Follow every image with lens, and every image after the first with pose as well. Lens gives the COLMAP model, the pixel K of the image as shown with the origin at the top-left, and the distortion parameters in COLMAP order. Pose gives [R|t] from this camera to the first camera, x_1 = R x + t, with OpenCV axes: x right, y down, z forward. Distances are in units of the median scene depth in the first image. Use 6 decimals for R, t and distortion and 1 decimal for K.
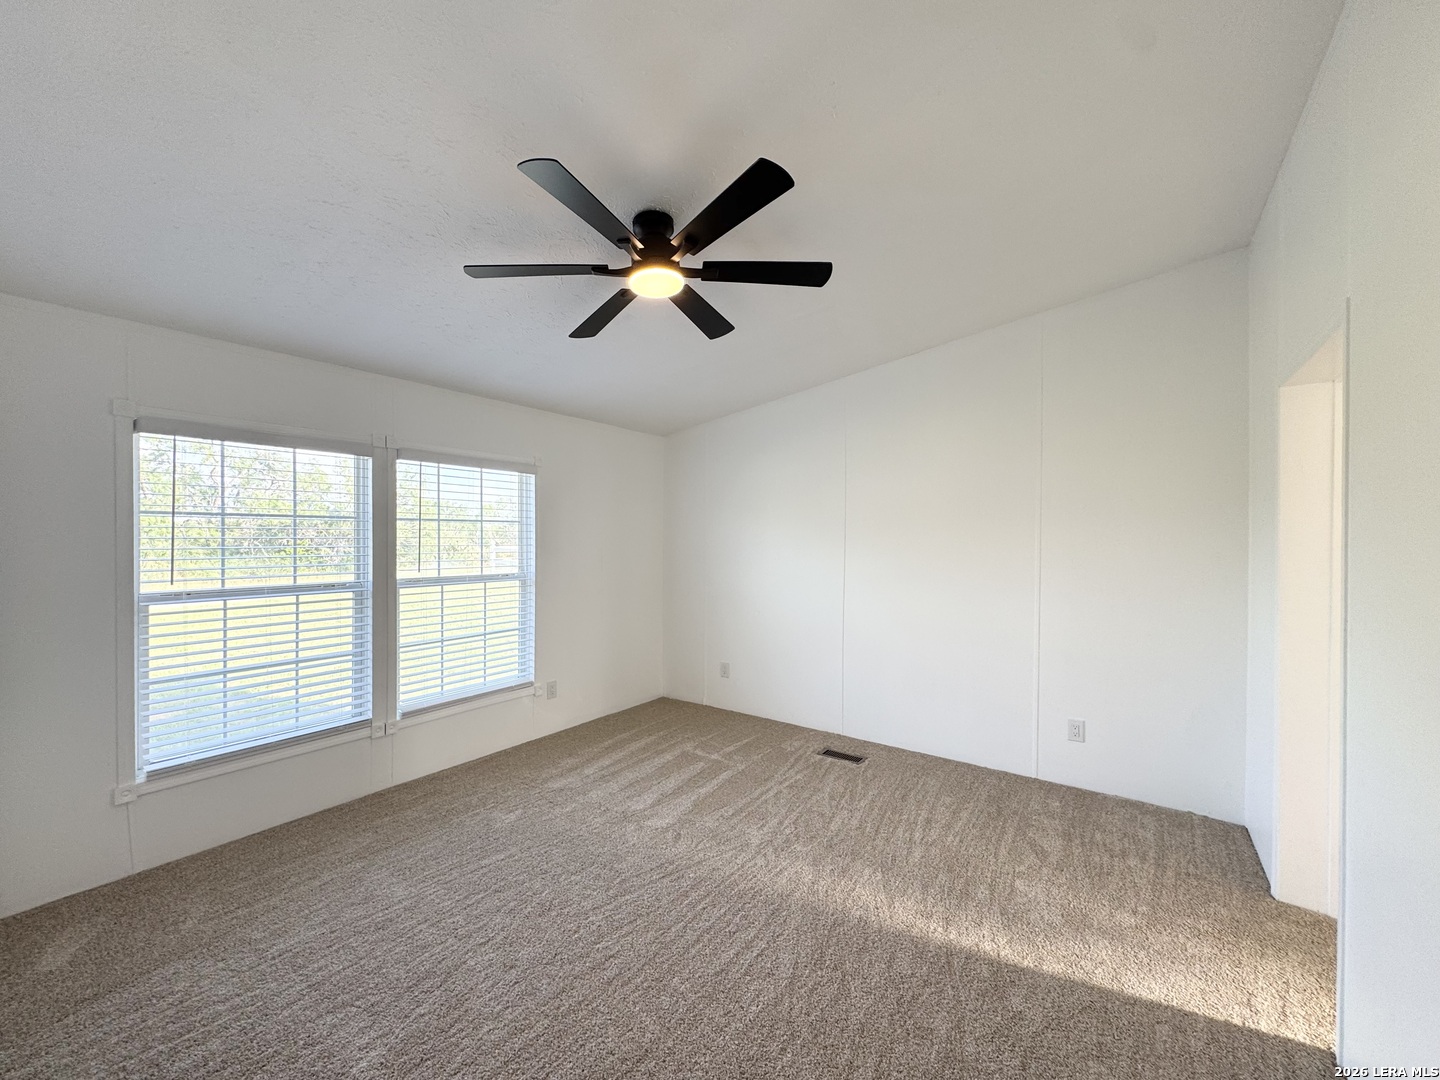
lens RADIAL K [[577.2, 0, 718.2], [0, 577.2, 544.5], [0, 0, 1]] dist [-0.005238, 0.001093]
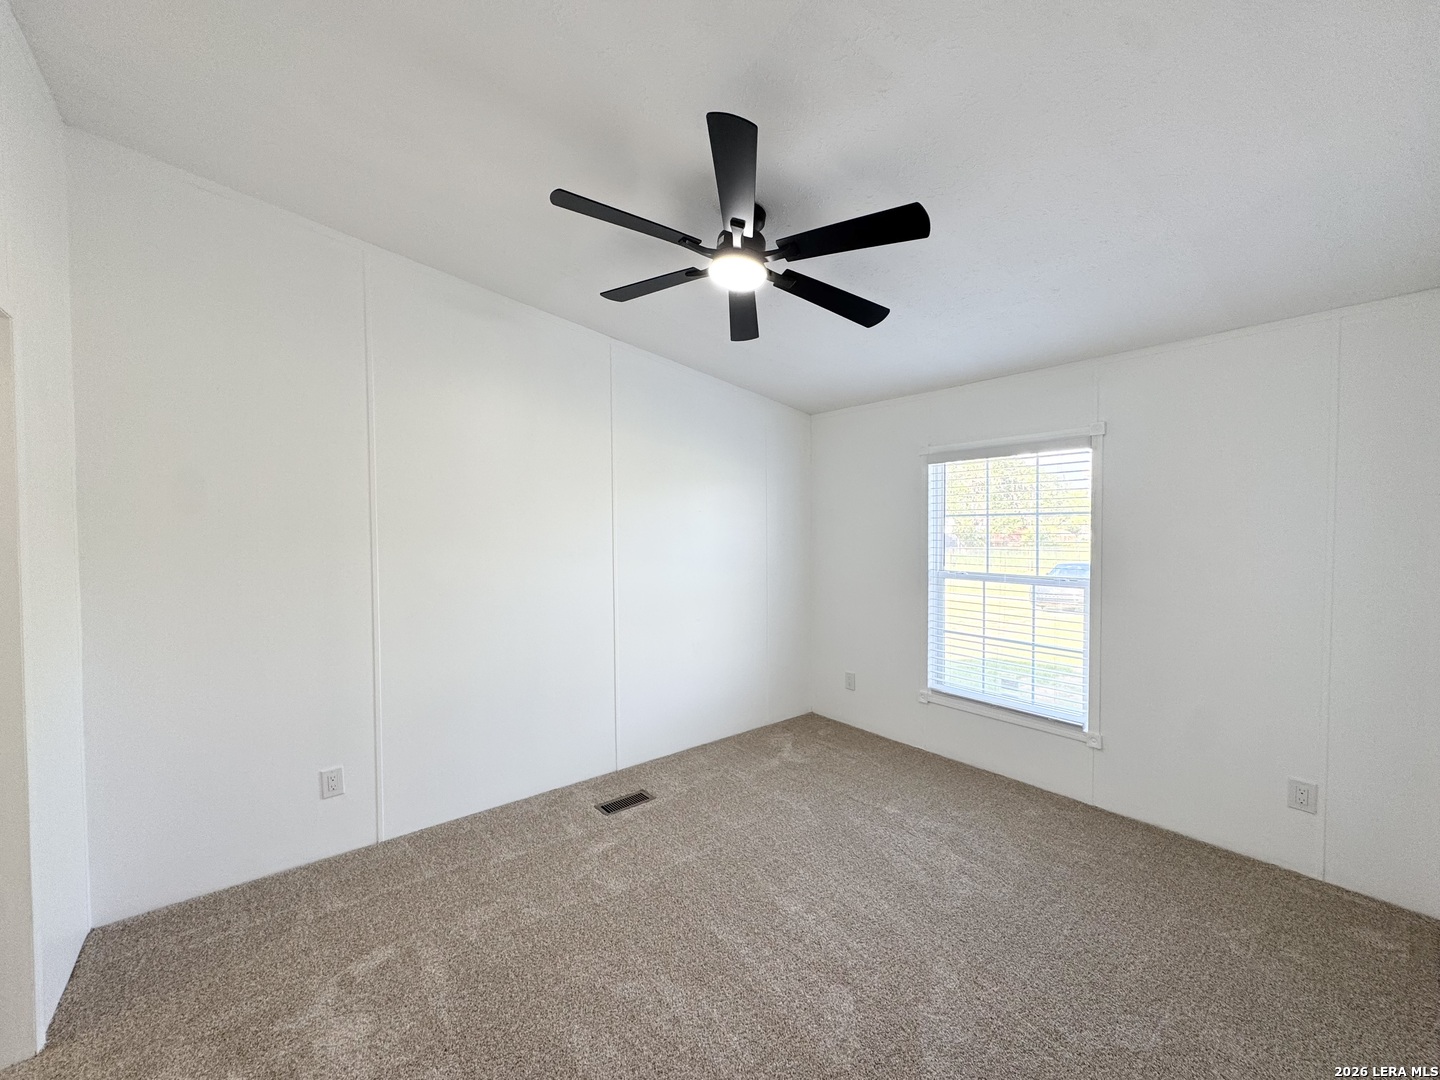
lens RADIAL K [[577.2, 0, 718.5], [0, 577.2, 545.4], [0, 0, 1]] dist [-0.005238, 0.001093]
pose [[-0.276490, 0.020629, -0.960795, 0.584936], [-0.013068, 0.999596, 0.025223, -0.009478], [0.960928, 0.019529, -0.276109, 0.827658]]
